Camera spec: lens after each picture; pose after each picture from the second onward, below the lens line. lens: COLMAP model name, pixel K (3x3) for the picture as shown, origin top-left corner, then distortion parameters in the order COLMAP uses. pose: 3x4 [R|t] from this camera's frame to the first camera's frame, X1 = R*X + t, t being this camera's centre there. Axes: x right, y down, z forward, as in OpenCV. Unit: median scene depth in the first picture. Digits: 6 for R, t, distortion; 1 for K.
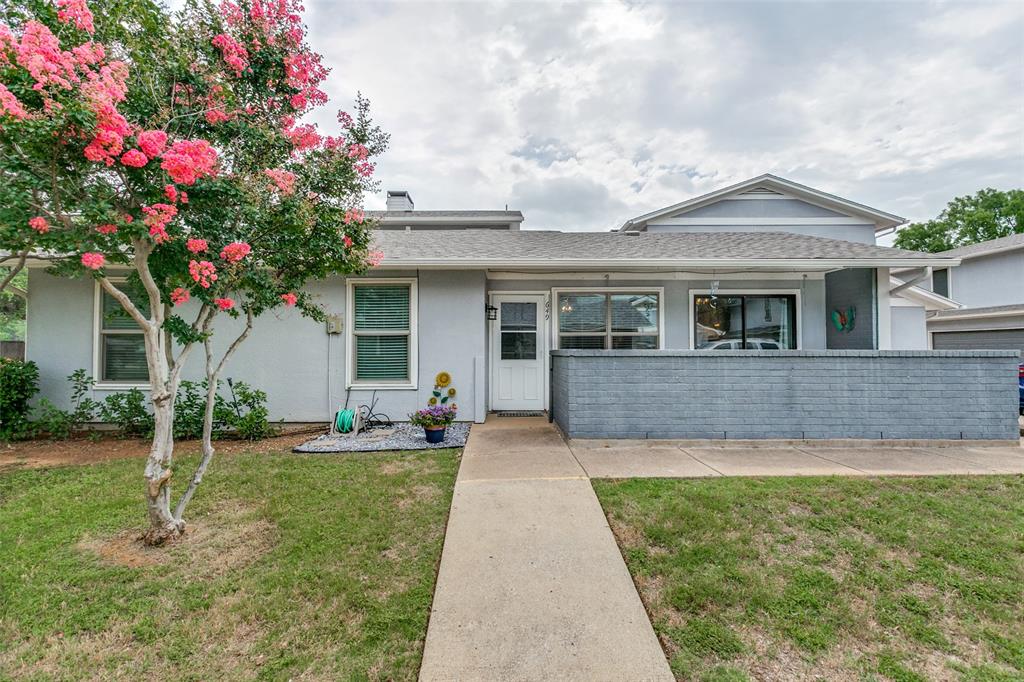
lens RADIAL K [[440.2, 0, 510.9], [0, 440.2, 345.8], [0, 0, 1]] dist [0.010199, 0.000272]
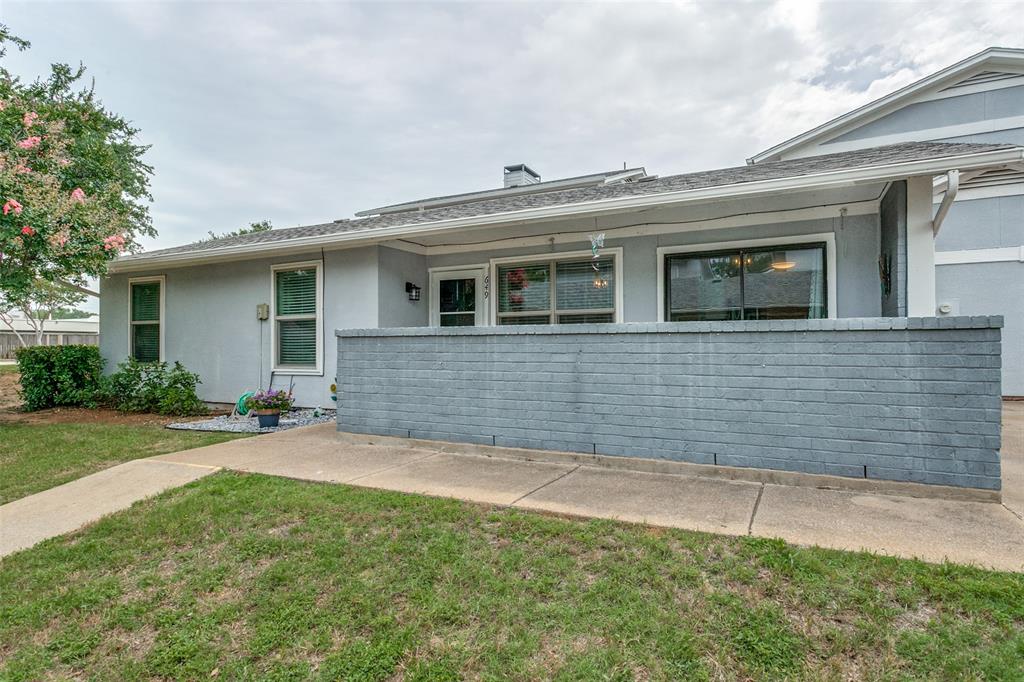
lens RADIAL K [[500.1, 0, 512.0], [0, 500.1, 342.9], [0, 0, 1]] dist [0.007122, 0.000951]
pose [[0.909713, -0.005705, -0.415199, 0.865293], [0.011357, 0.999873, 0.011143, 0.028493], [0.415083, -0.014852, 0.909662, 0.245273]]
